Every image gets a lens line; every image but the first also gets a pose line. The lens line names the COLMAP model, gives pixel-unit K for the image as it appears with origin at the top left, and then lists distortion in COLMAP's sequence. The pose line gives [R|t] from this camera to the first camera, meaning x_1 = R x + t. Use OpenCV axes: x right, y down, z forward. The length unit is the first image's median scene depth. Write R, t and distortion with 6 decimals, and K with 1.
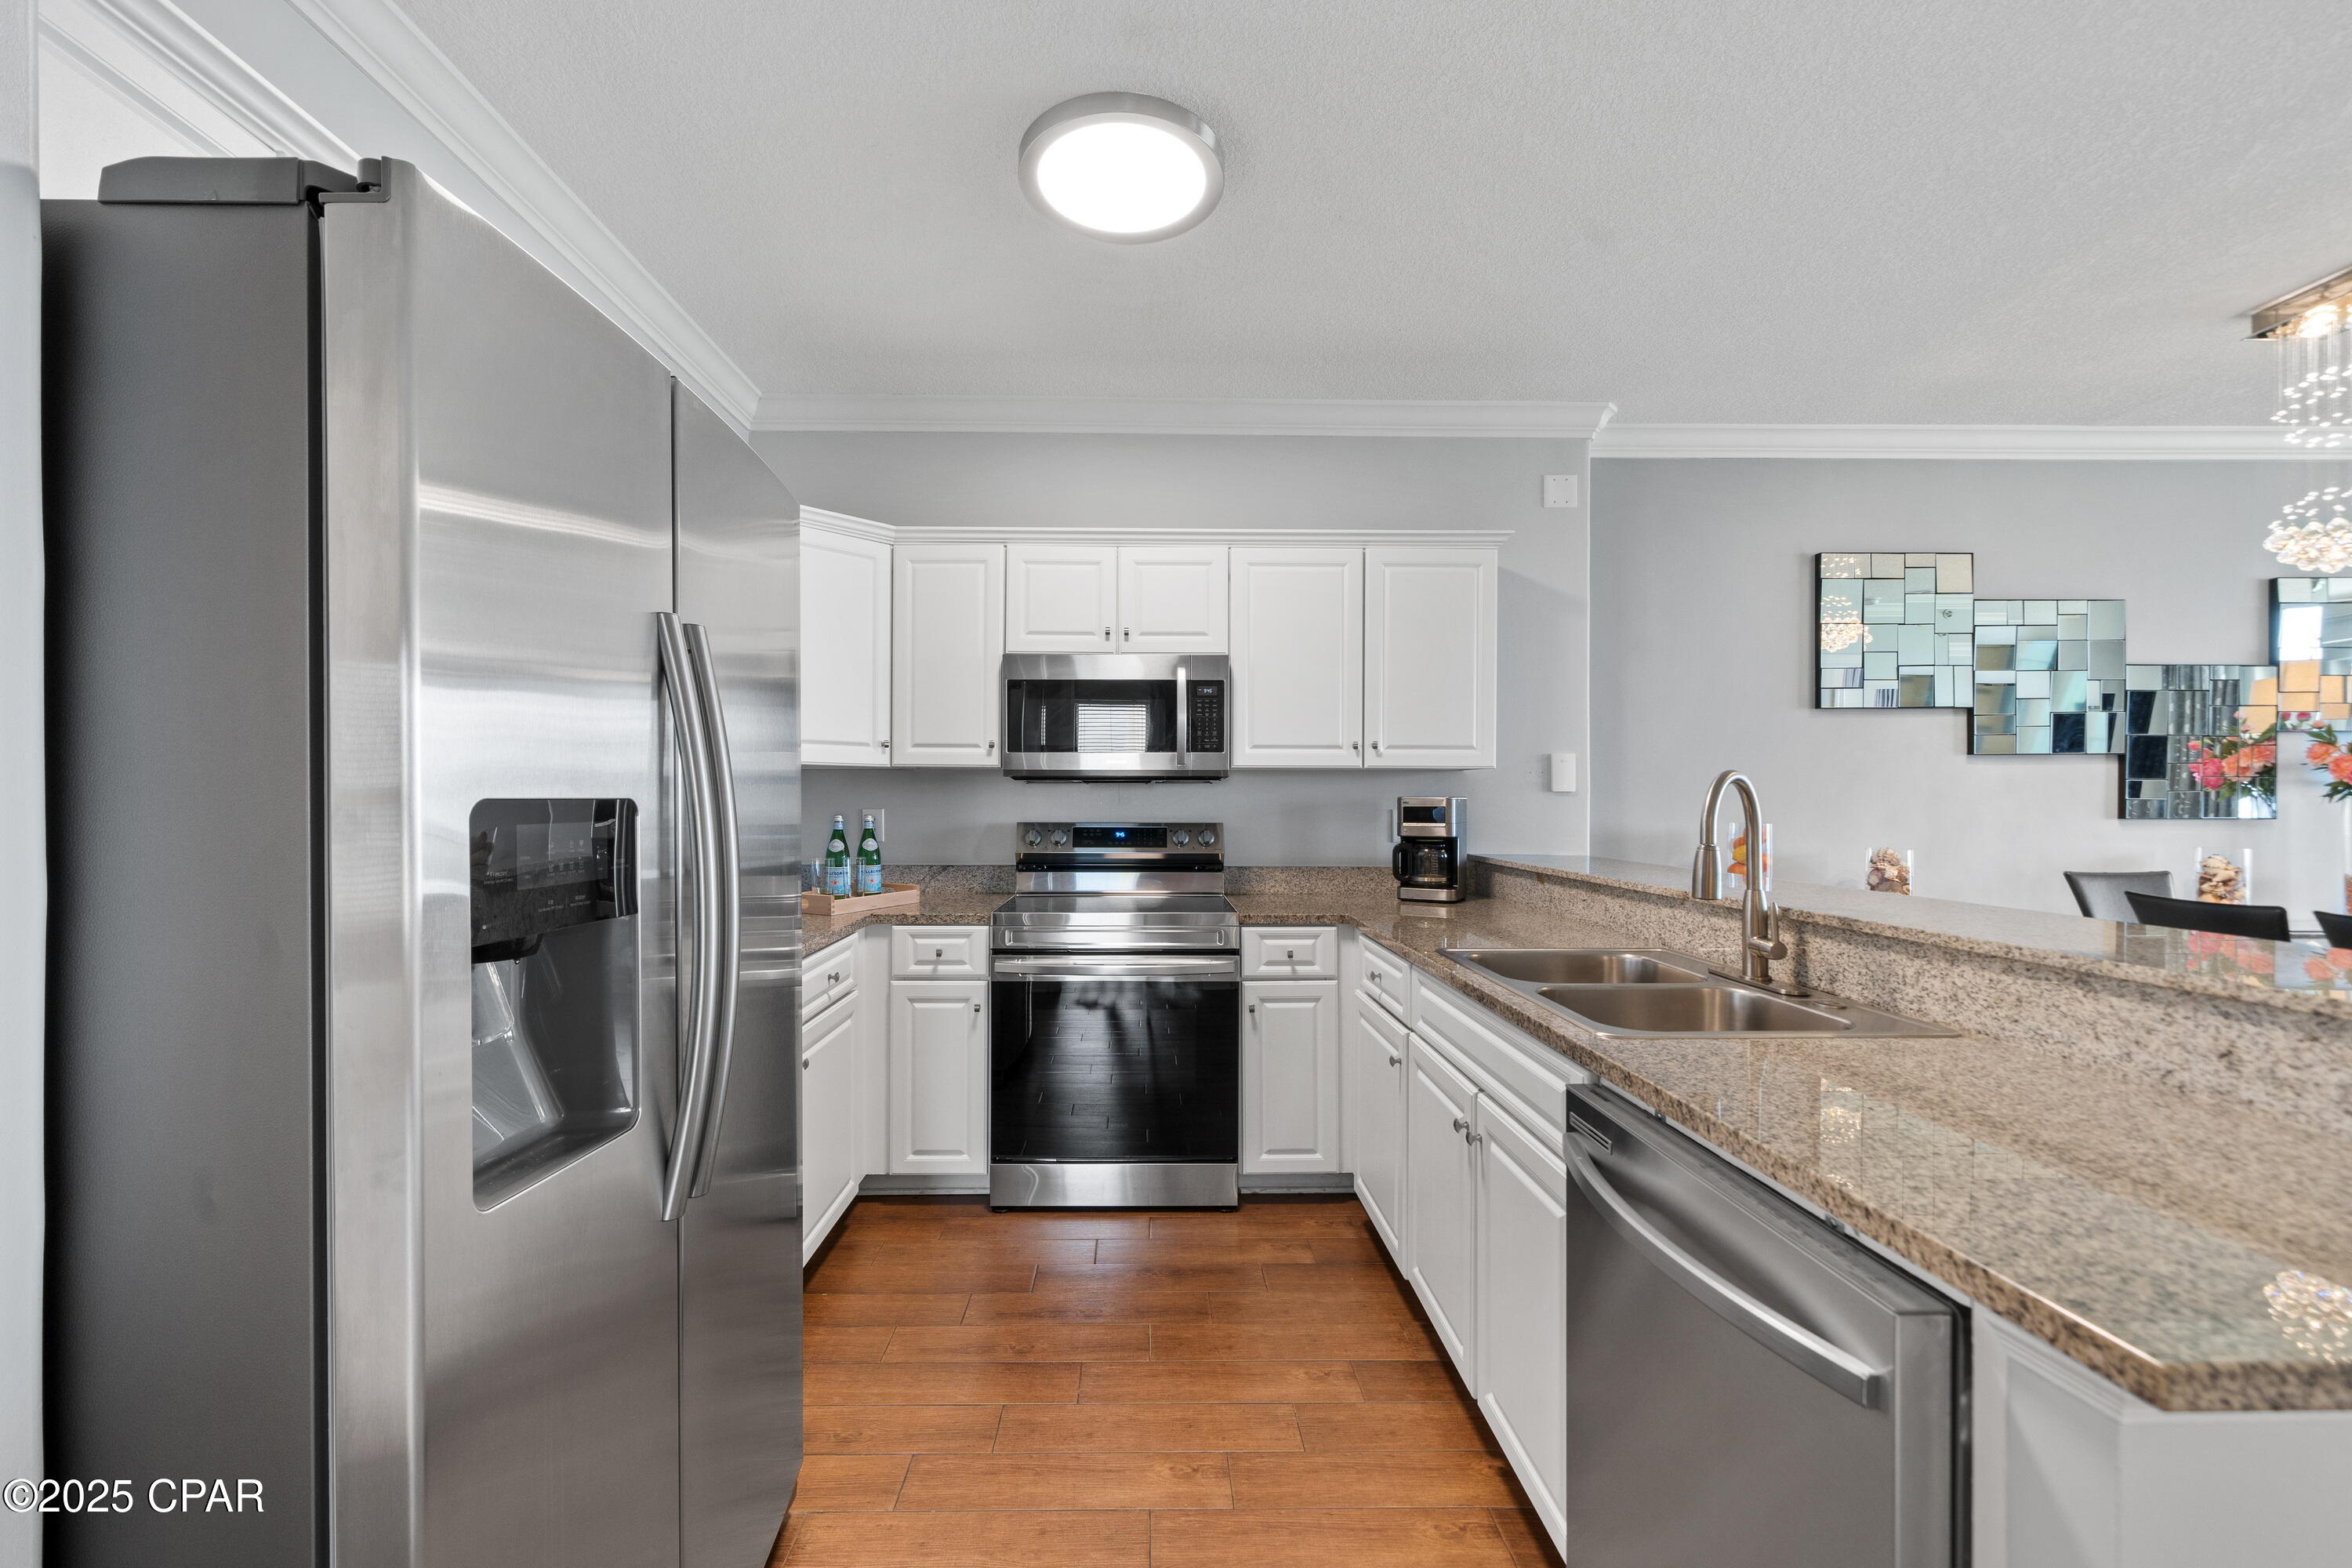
lens RADIAL K [[971.9, 0, 1163.7], [0, 971.9, 798.7], [0, 0, 1]] dist [-0.000794, -0.000891]
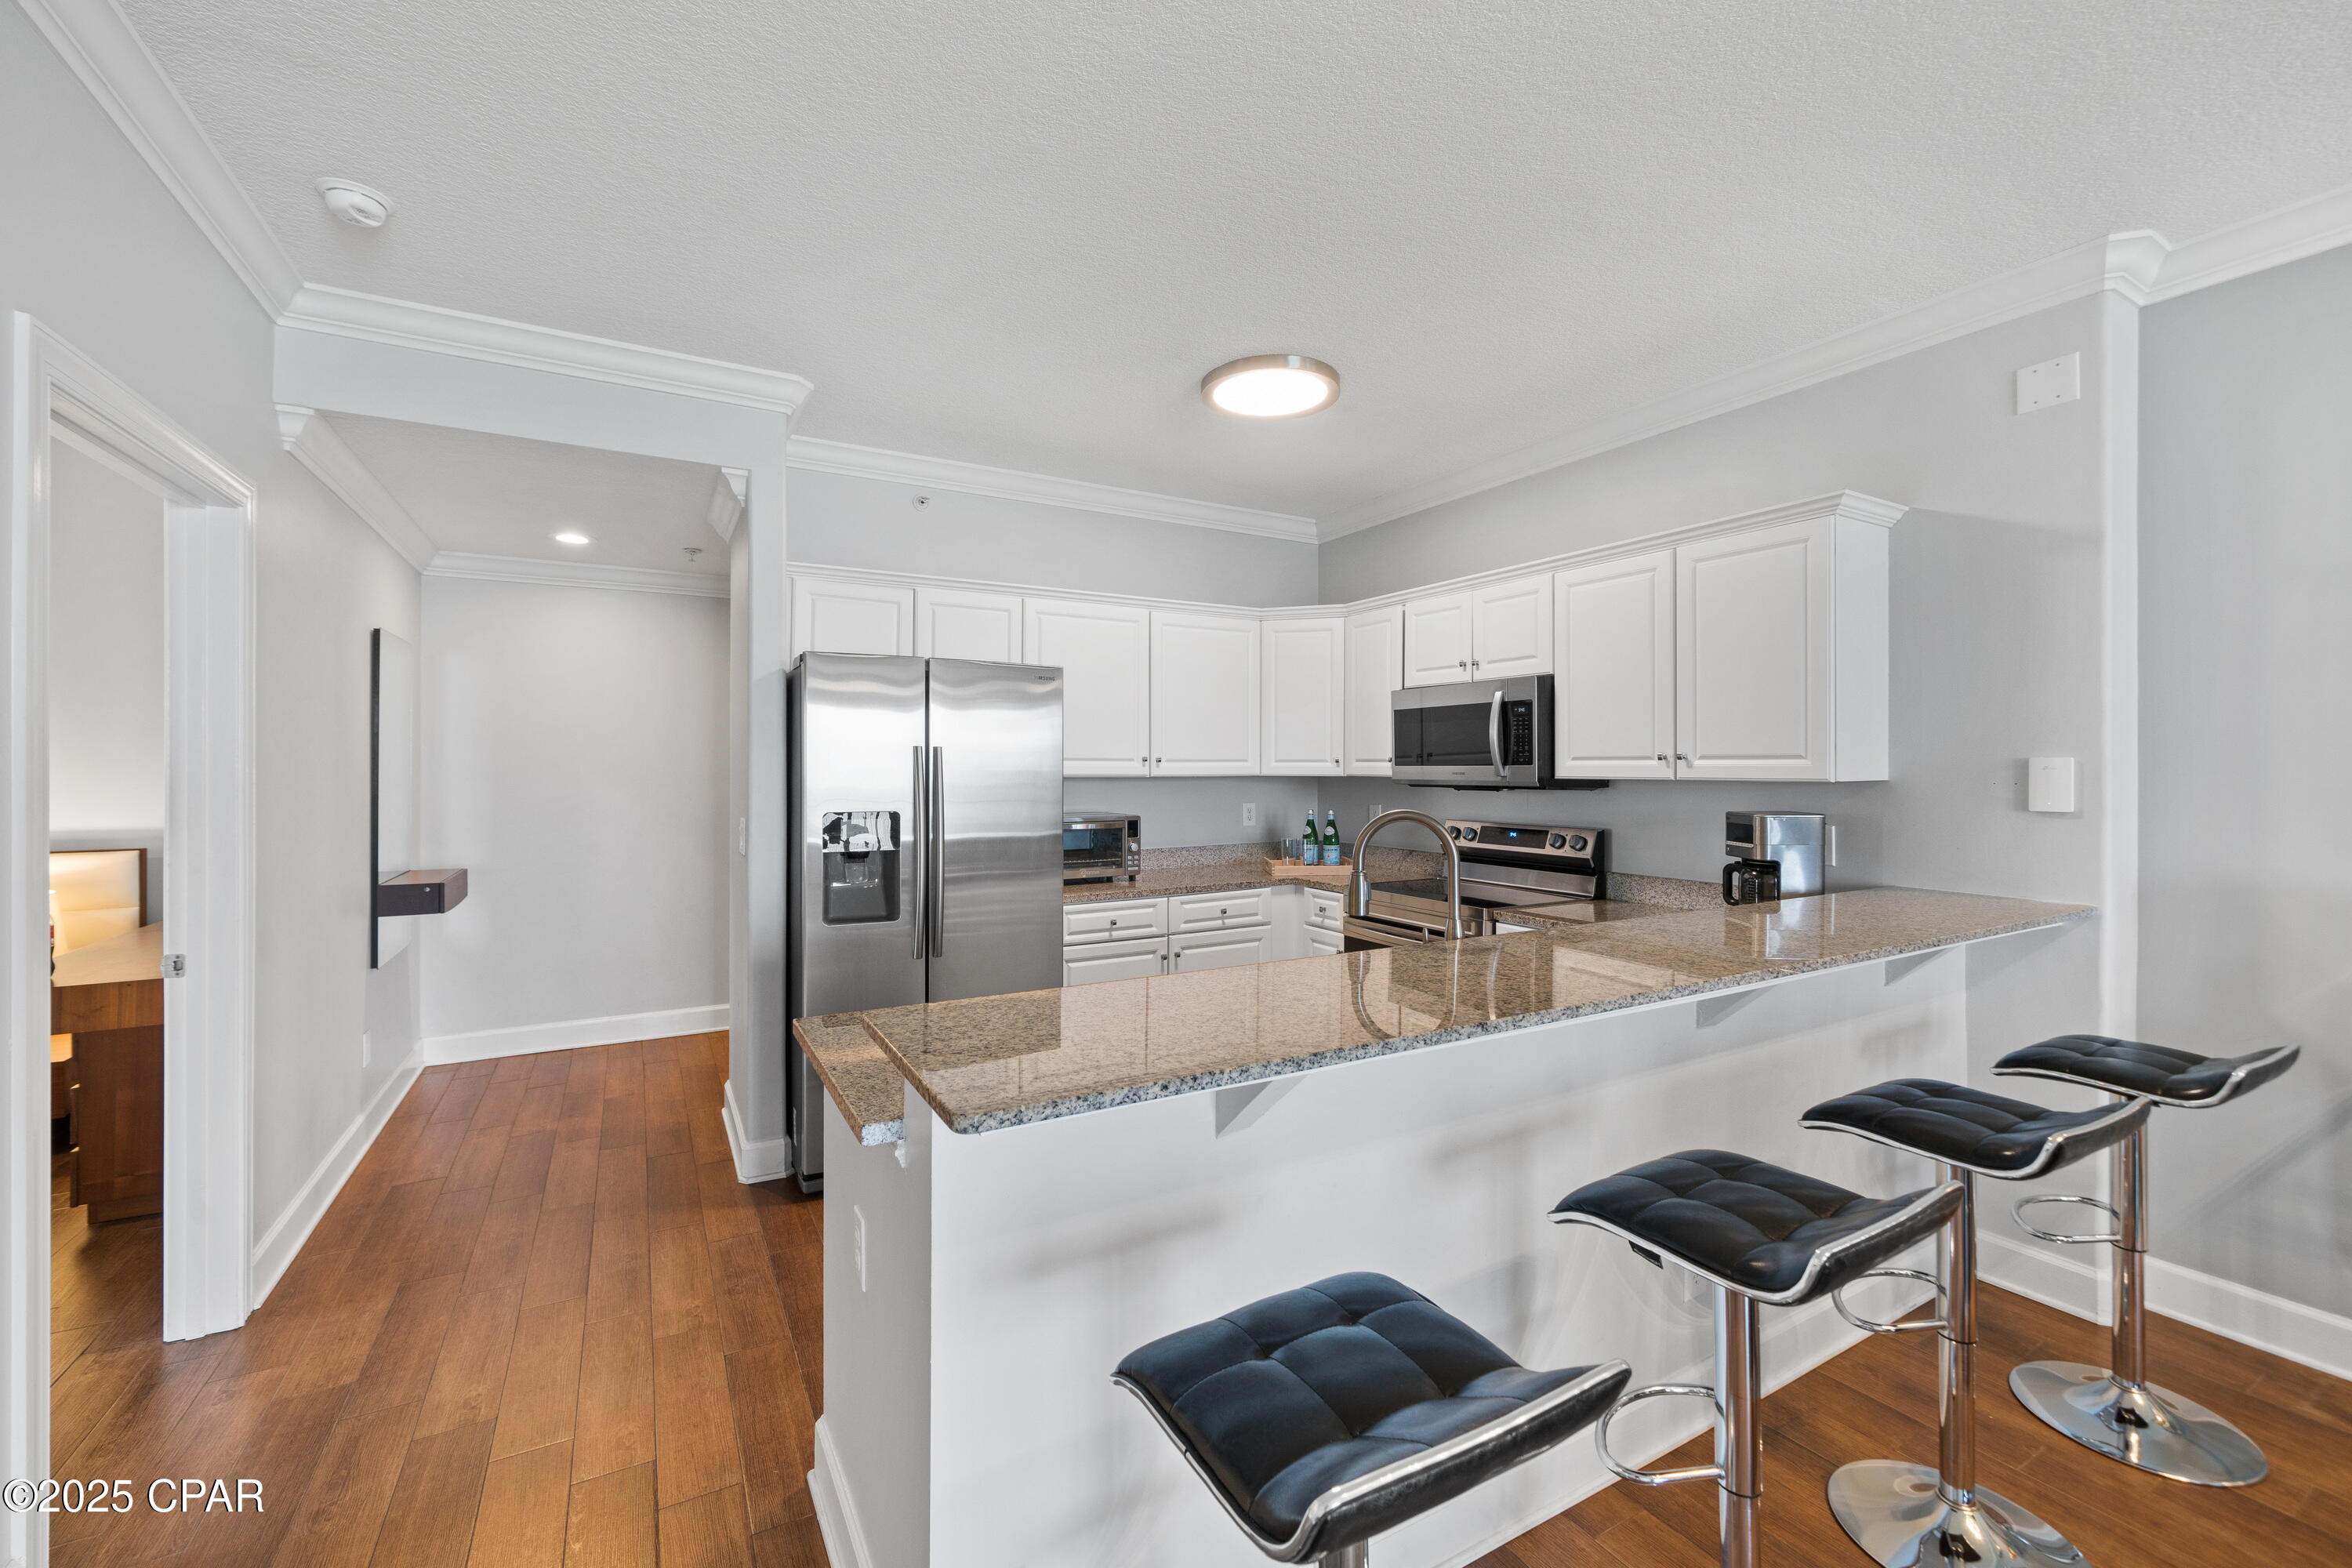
lens RADIAL K [[971.9, 0, 1154.2], [0, 971.9, 768.2], [0, 0, 1]] dist [-0.000794, -0.000891]
pose [[0.458990, -0.002859, -0.888437, 0.811917], [-0.005984, 0.999962, -0.006309, -0.033468], [0.888421, 0.008212, 0.458956, 0.116208]]
